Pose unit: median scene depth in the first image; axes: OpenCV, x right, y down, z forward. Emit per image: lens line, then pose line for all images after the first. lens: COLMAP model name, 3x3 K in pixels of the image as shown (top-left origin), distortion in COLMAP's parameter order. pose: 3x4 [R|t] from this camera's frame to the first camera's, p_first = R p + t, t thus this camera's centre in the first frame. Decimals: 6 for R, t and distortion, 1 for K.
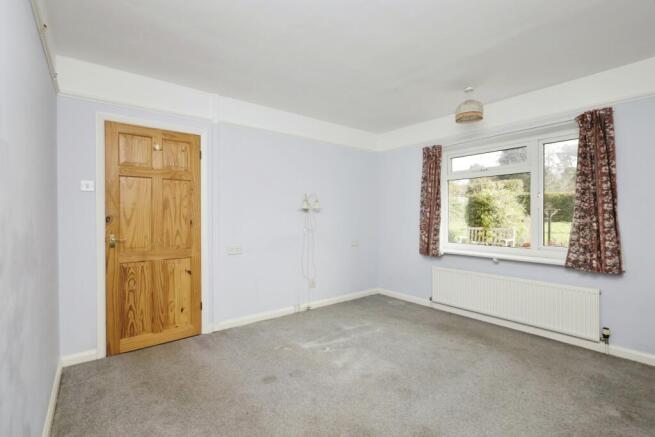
lens RADIAL K [[301.5, 0, 337.0], [0, 301.5, 219.3], [0, 0, 1]] dist [-0.001682, -0.000299]
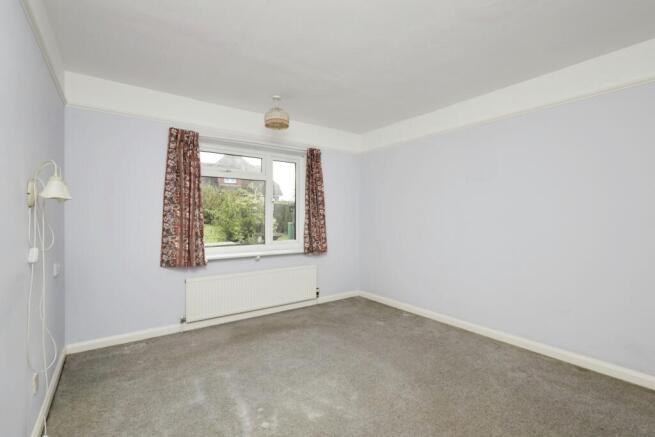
lens RADIAL K [[301.5, 0, 320.6], [0, 301.5, 215.6], [0, 0, 1]] dist [-0.001682, -0.000299]
pose [[0.073713, 0.007971, 0.997248, -0.557000], [0.009585, 0.999916, -0.008701, -0.004992], [-0.997233, 0.010200, 0.073631, 0.701825]]
